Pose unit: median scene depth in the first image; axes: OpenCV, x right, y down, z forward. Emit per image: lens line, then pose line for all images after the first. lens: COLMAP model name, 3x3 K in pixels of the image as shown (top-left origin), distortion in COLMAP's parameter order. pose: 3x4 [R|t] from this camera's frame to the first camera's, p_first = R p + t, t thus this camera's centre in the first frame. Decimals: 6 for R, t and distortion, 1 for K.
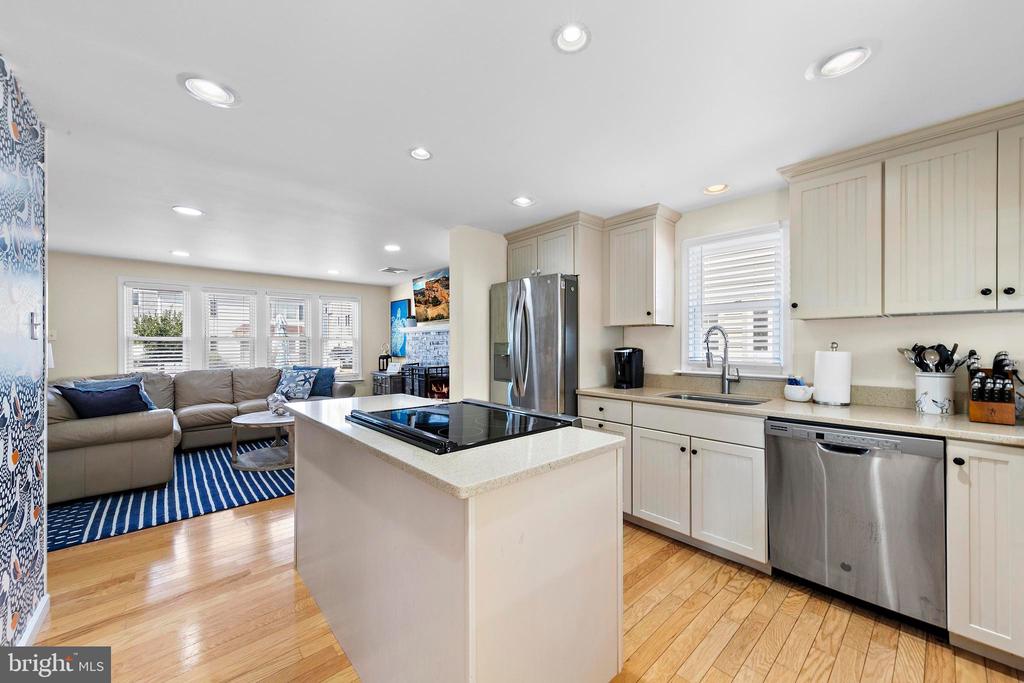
lens RADIAL K [[380.5, 0, 514.7], [0, 380.5, 343.9], [0, 0, 1]] dist [0.002499, -0.000885]
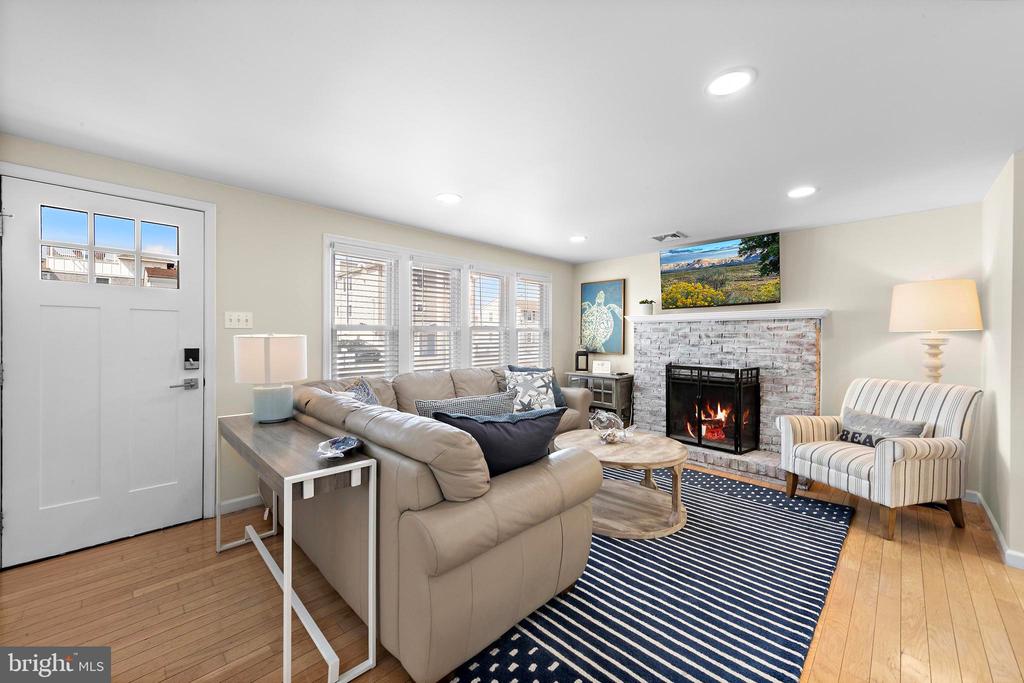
lens RADIAL K [[388.5, 0, 513.9], [0, 388.5, 341.3], [0, 0, 1]] dist [0.003733, -0.000033]
pose [[0.998944, 0.005875, 0.045573, -1.064934], [-0.006366, 0.999923, 0.010634, 0.004194], [-0.045507, -0.010913, 0.998904, 0.433876]]
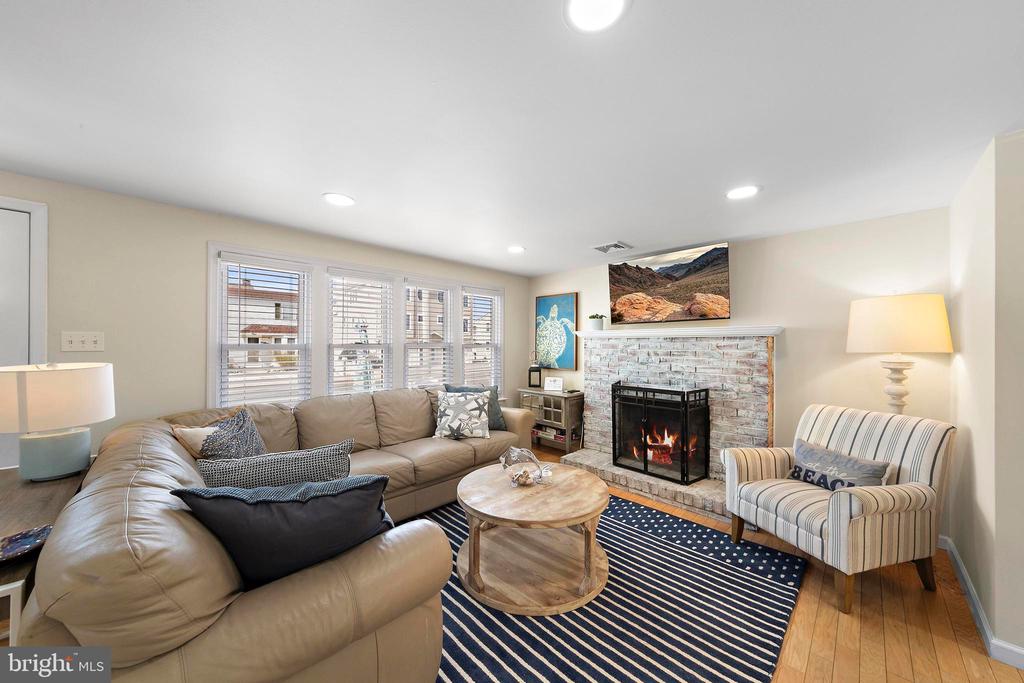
lens RADIAL K [[354.9, 0, 515.8], [0, 354.9, 345.2], [0, 0, 1]] dist [0.002877, -0.000376]
pose [[0.998620, 0.005700, 0.052209, -0.857193], [-0.005792, 0.999982, 0.001609, -0.029187], [-0.052198, -0.001909, 0.998635, 0.615465]]
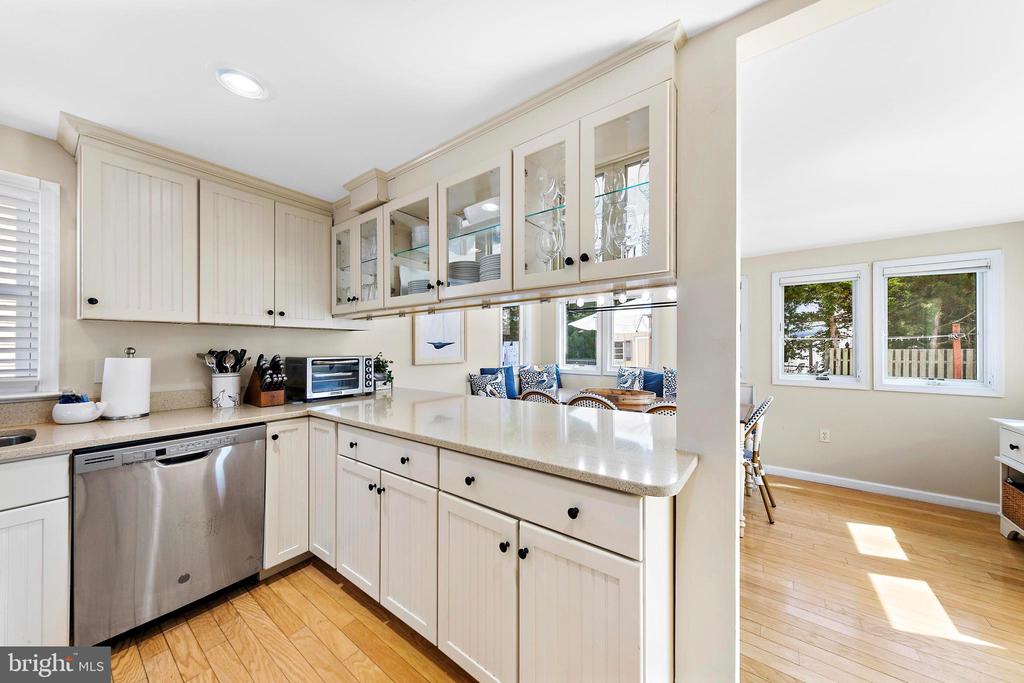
lens RADIAL K [[342.4, 0, 513.4], [0, 342.4, 346.4], [0, 0, 1]] dist [0.007430, -0.000501]
pose [[-0.188550, 0.005905, 0.982046, -0.089452], [-0.003723, 0.999970, -0.006727, -0.003610], [-0.982057, -0.004924, -0.188522, 0.187337]]
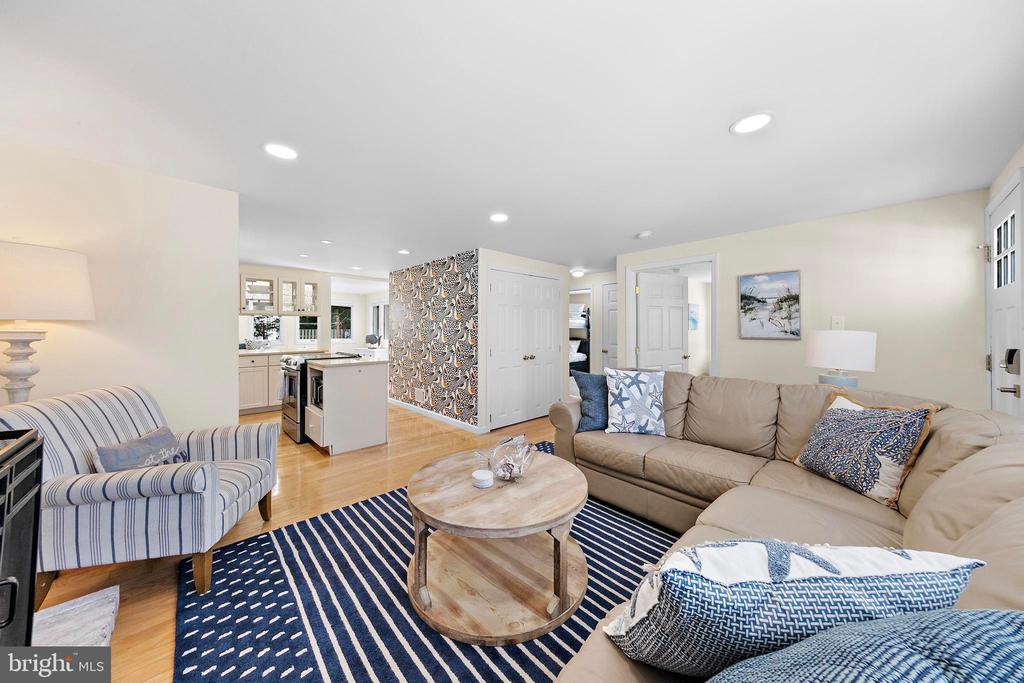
lens RADIAL K [[342.4, 0, 521.0], [0, 342.4, 333.9], [0, 0, 1]] dist [0.007430, -0.000501]
pose [[-0.999737, 0.000746, -0.022900, -0.811390], [0.000588, 0.999976, 0.006898, 0.001406], [0.022905, 0.006882, -0.999714, 1.863982]]
